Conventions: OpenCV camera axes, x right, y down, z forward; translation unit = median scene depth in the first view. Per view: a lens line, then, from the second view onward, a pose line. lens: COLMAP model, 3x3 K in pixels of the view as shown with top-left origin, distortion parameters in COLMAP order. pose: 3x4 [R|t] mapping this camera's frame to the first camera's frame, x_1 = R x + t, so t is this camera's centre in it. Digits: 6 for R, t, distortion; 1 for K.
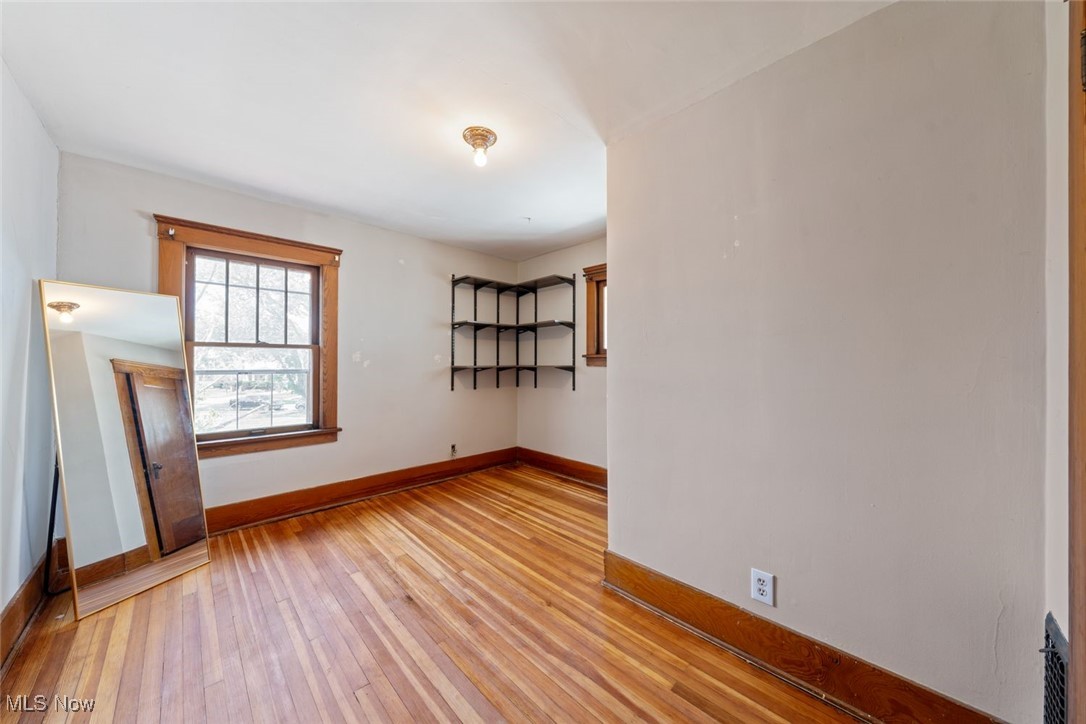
lens RADIAL K [[369.7, 0, 543.0], [0, 369.7, 362.0], [0, 0, 1]] dist [-0.000459, -0.000037]
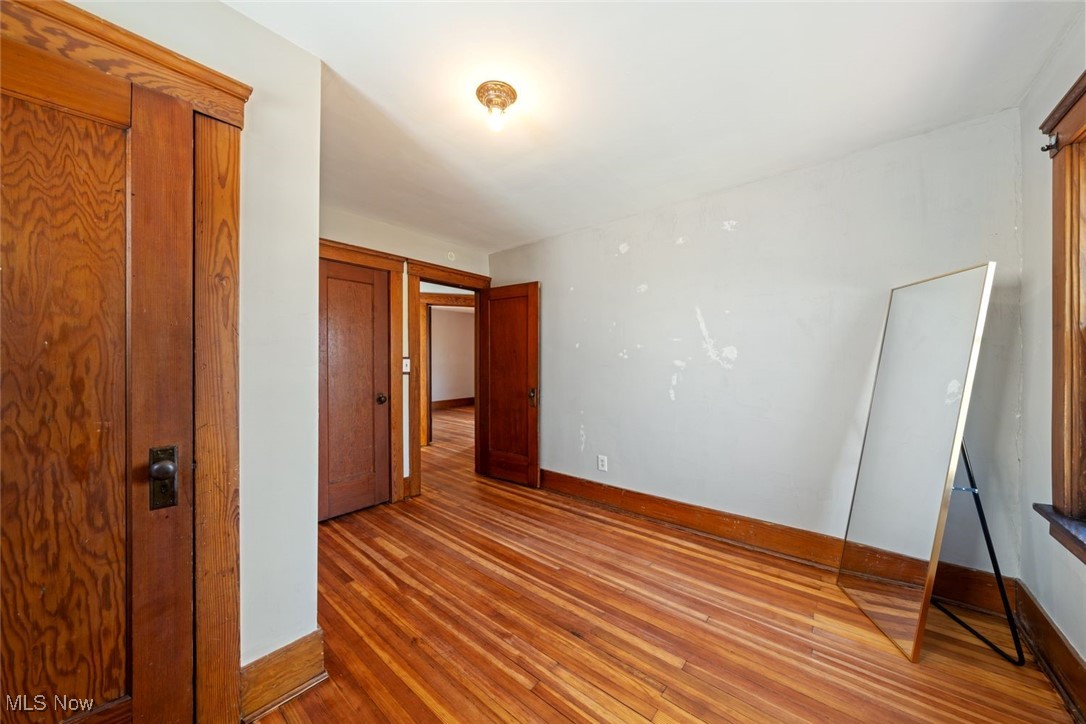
lens RADIAL K [[369.7, 0, 543.0], [0, 369.7, 362.0], [0, 0, 1]] dist [-0.000459, -0.000037]
pose [[-0.994763, -0.000068, -0.102213, -0.207648], [-0.000014, 1.000000, -0.000530, -0.002691], [0.102213, -0.000525, -0.994762, 2.001688]]
